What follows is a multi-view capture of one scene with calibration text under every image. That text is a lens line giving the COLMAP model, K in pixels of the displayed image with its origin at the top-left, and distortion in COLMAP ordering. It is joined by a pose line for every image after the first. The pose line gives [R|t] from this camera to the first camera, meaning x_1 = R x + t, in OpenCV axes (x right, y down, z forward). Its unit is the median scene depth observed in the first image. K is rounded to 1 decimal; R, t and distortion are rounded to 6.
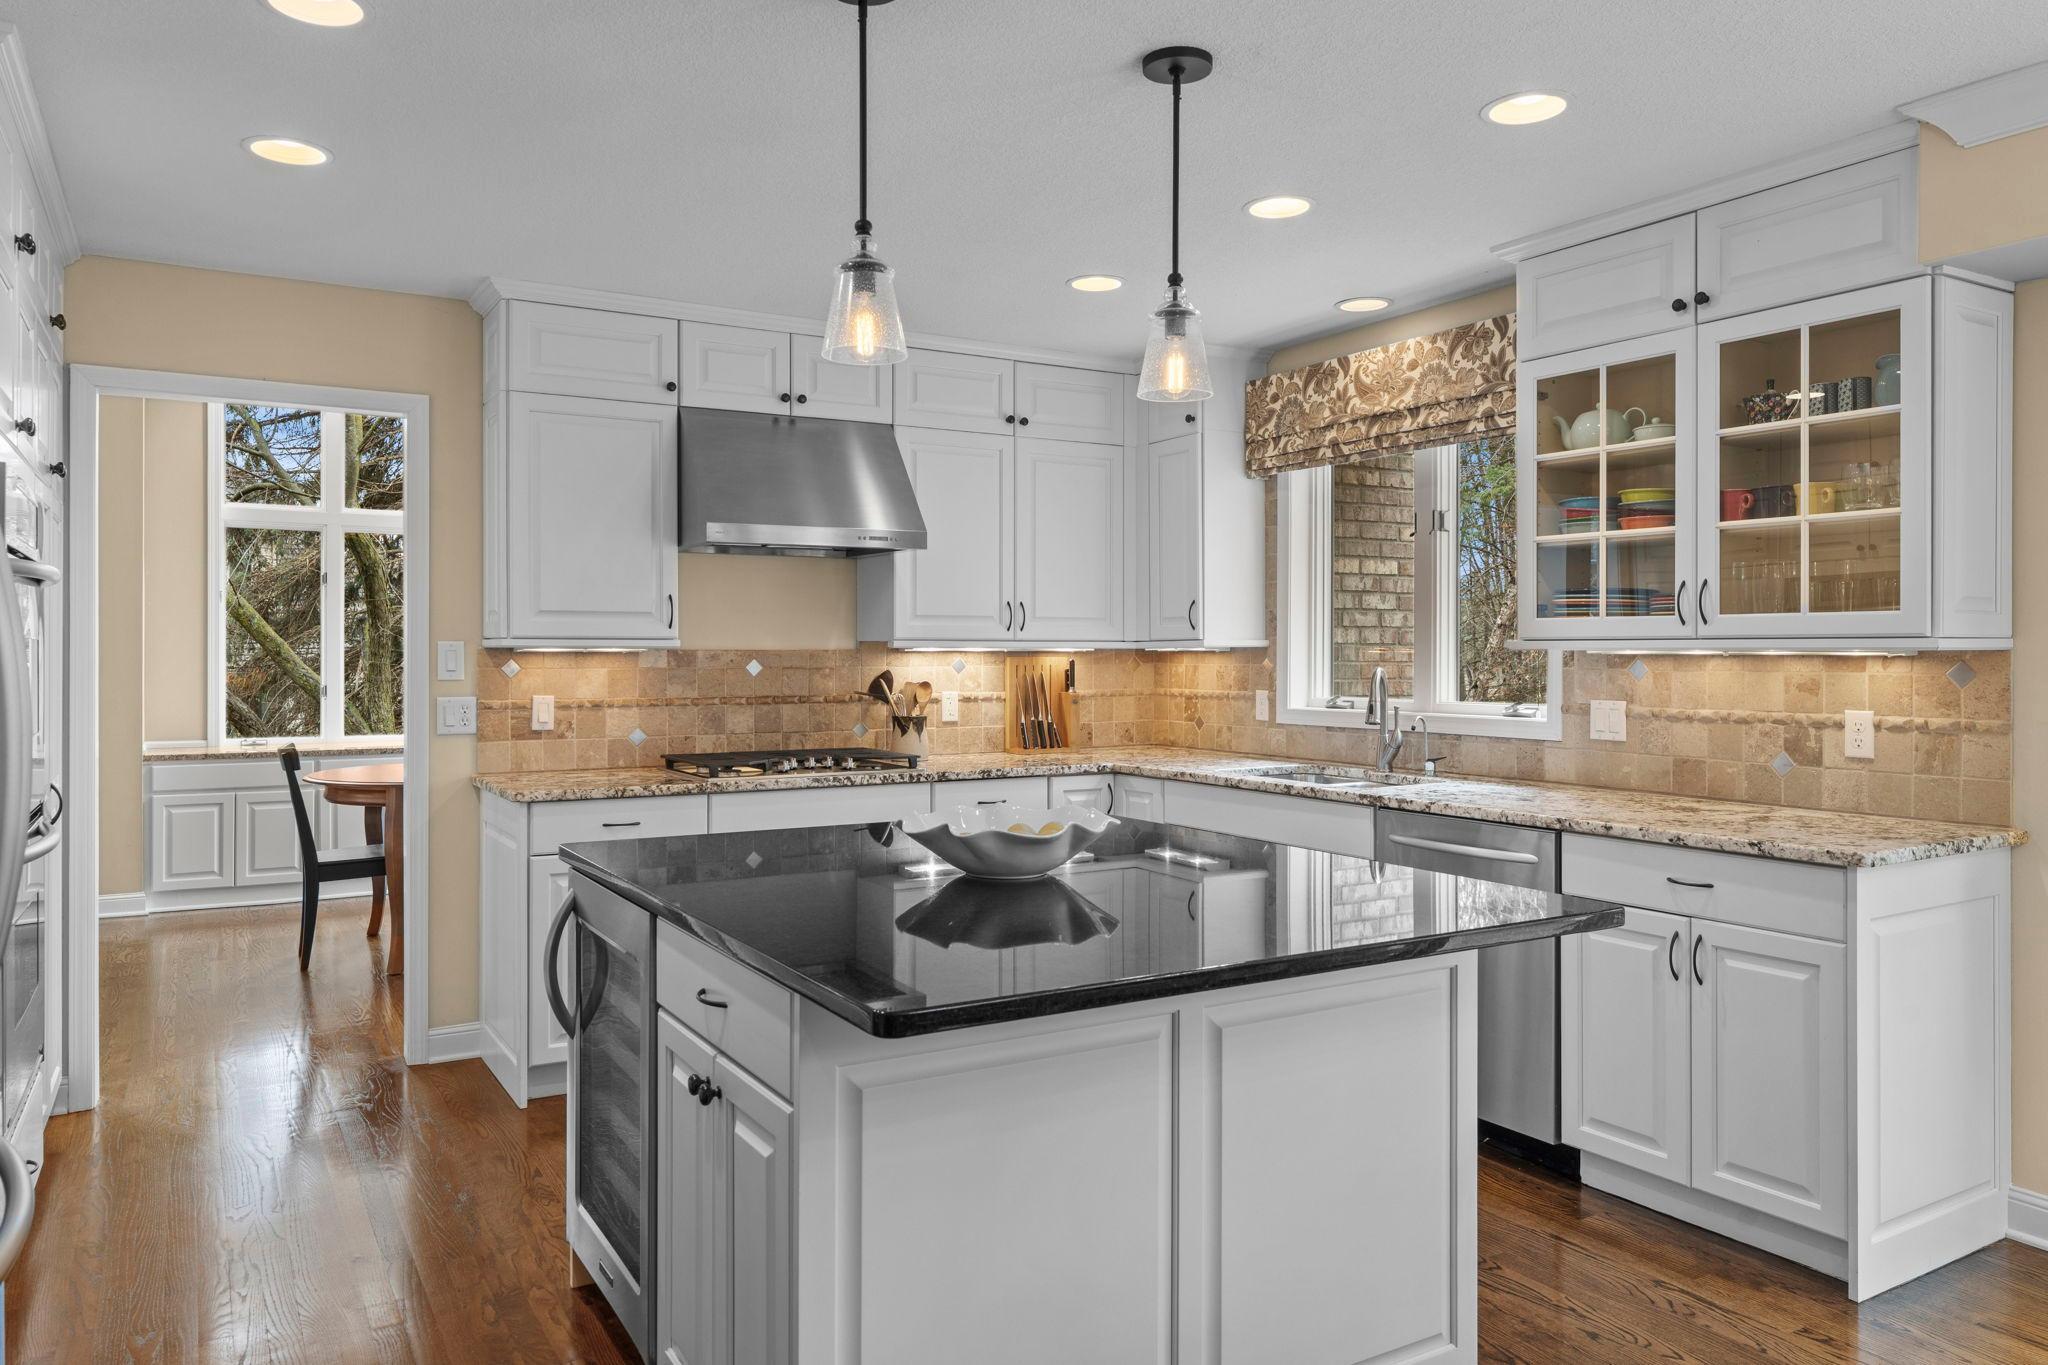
lens RADIAL K [[1405.3, 0, 1018.8], [0, 1405.3, 648.4], [0, 0, 1]] dist [-0.003485, 0.009606]
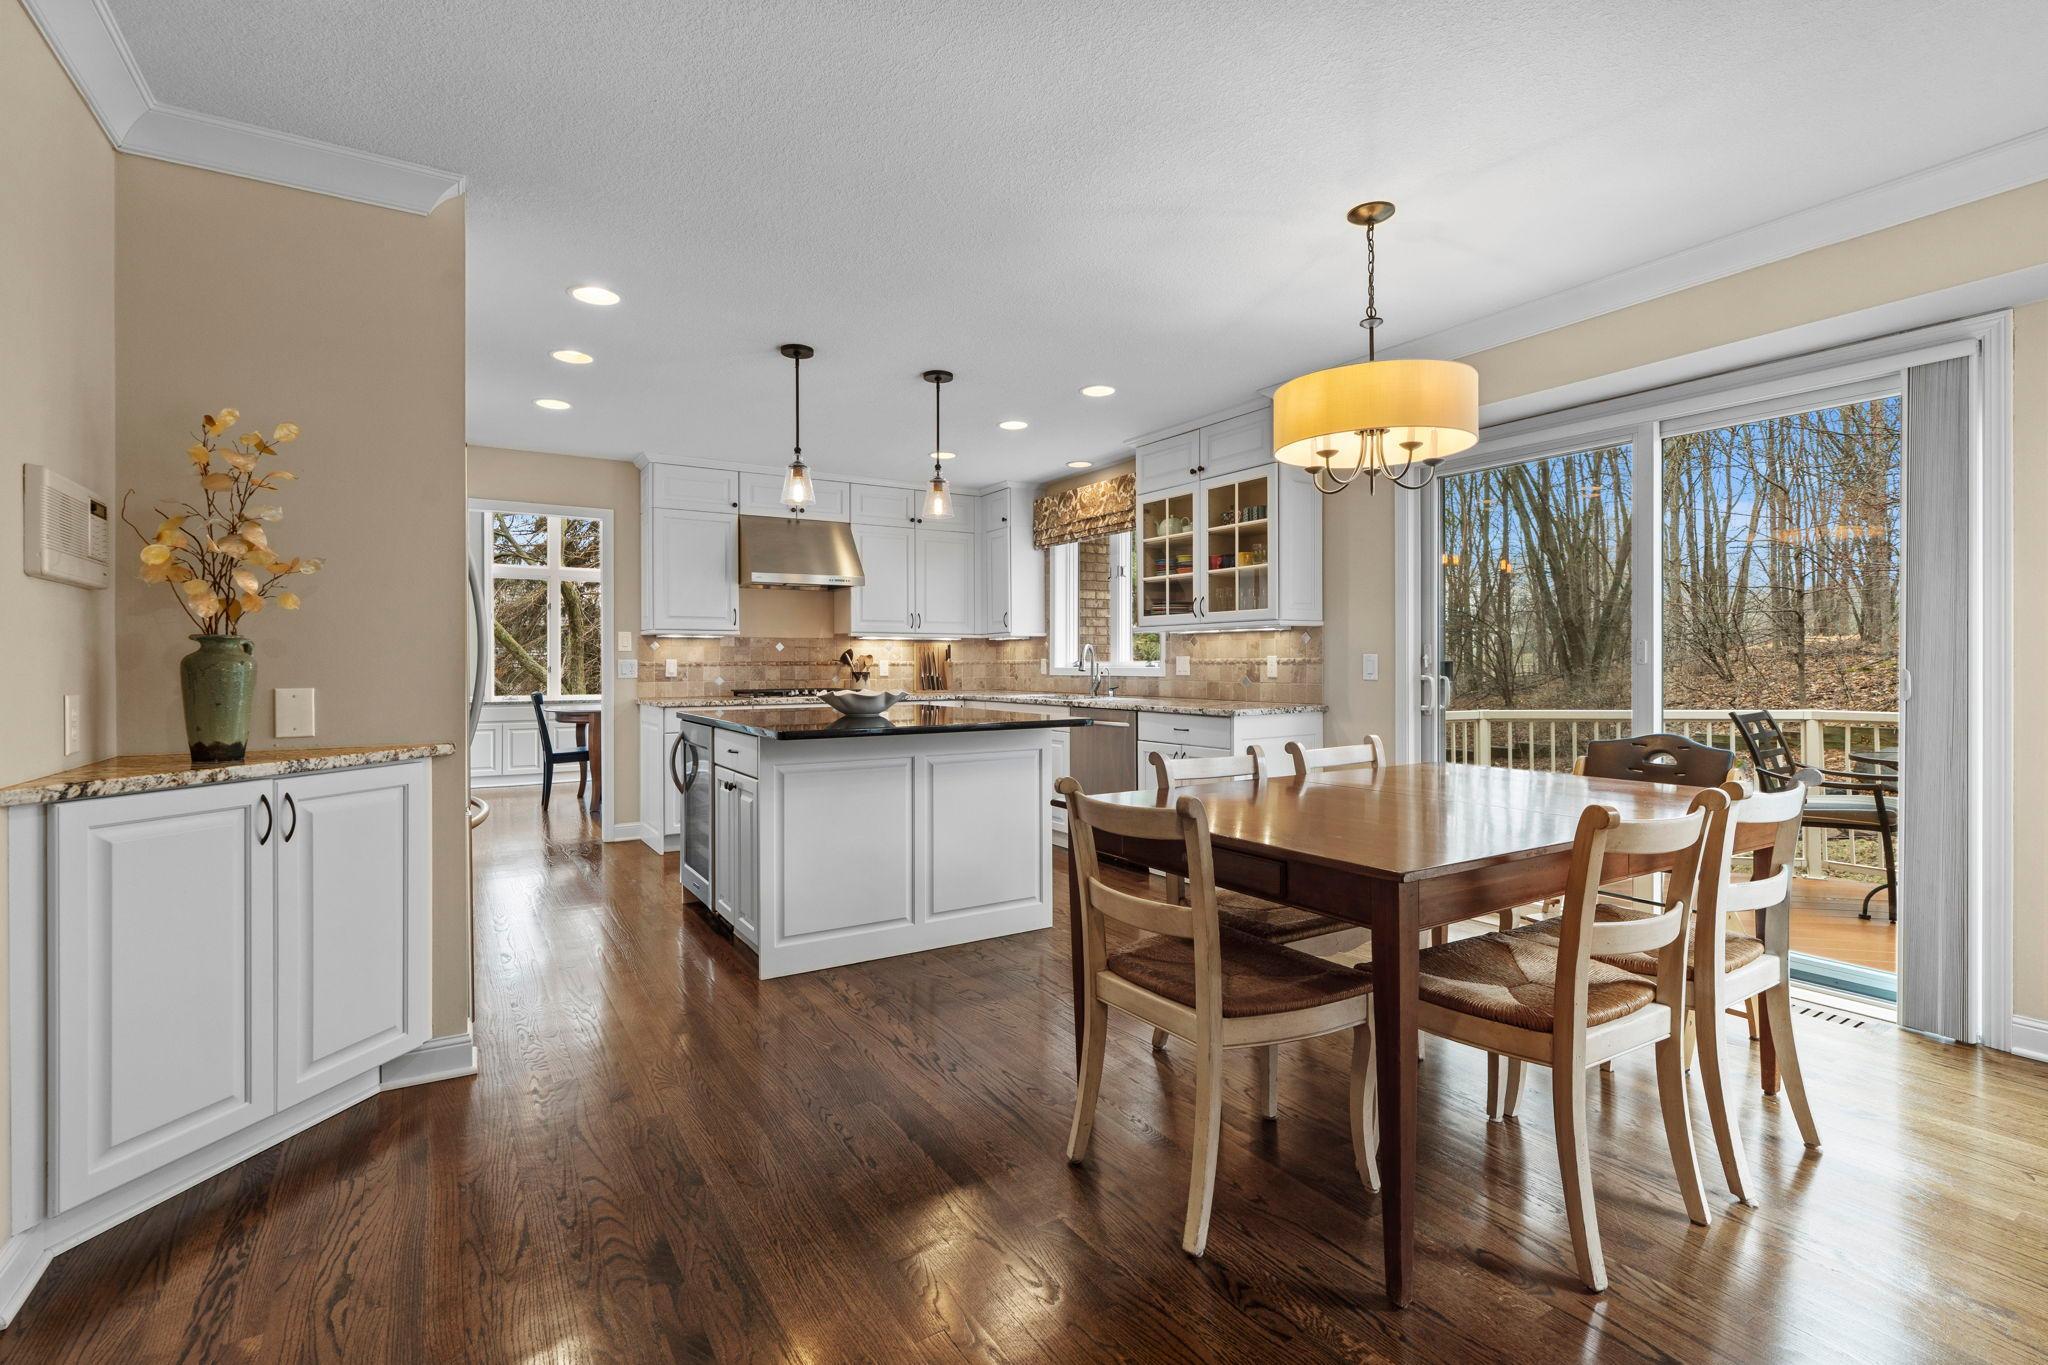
lens RADIAL K [[928.0, 0, 1021.1], [0, 928.0, 662.5], [0, 0, 1]] dist [-0.004684, -0.000166]
pose [[0.999559, -0.004271, 0.029376, 0.120542], [0.004214, 0.999989, 0.001996, 0.037445], [-0.029384, -0.001871, 0.999566, -0.333319]]
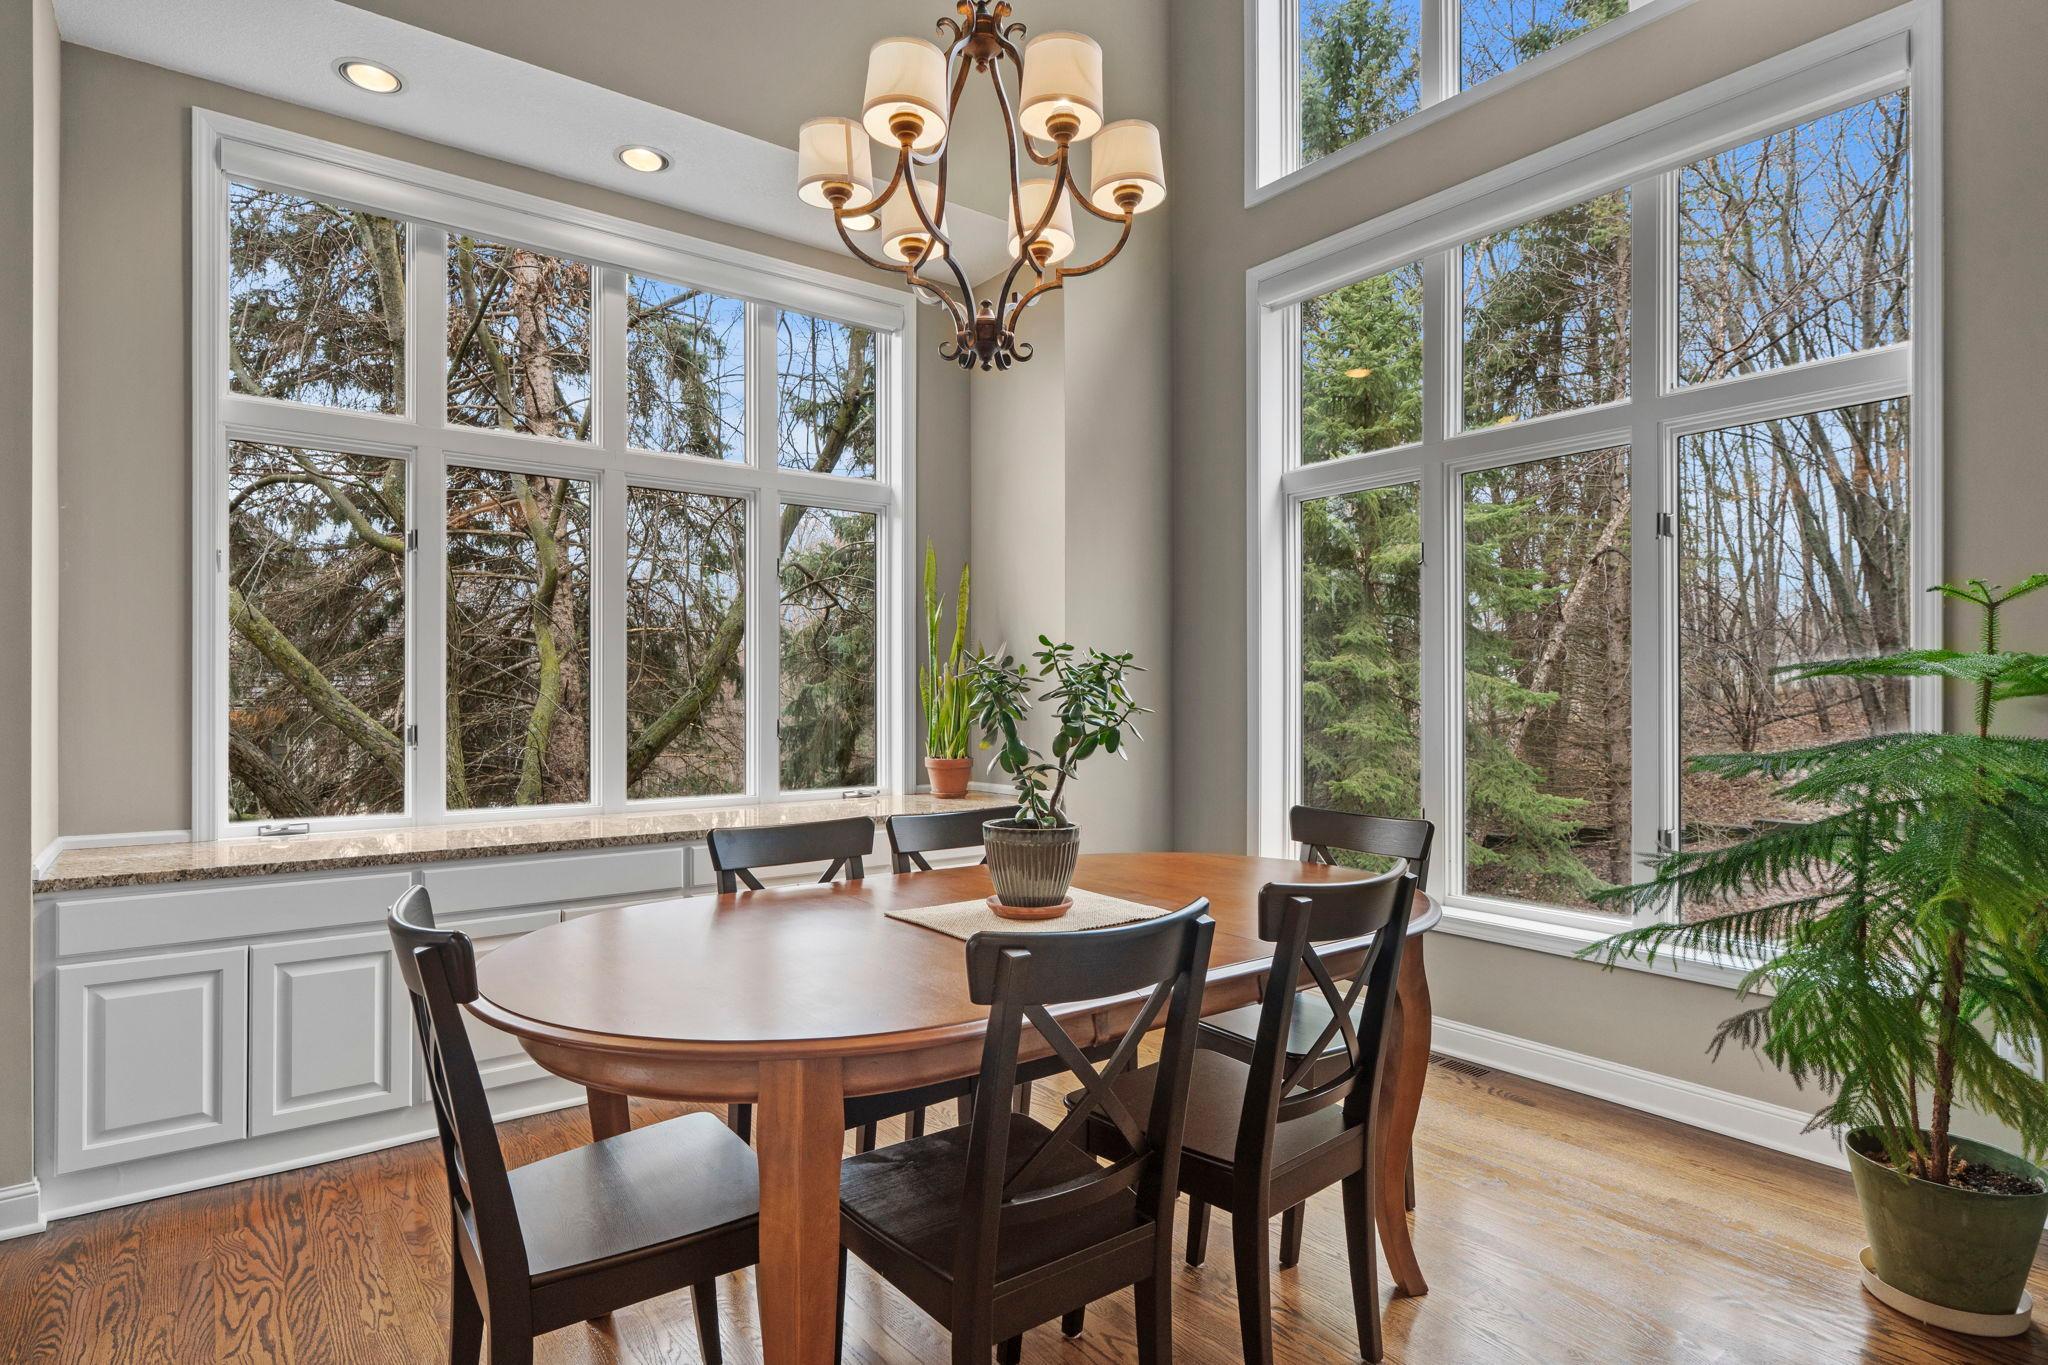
lens RADIAL K [[1105.4, 0, 1021.5], [0, 1105.4, 675.4], [0, 0, 1]] dist [-0.006390, -0.000267]
pose [[0.994163, -0.000112, 0.107885, -0.515422], [0.001915, 0.999860, -0.016613, 0.025980], [-0.107868, 0.016723, 0.994025, 0.913740]]
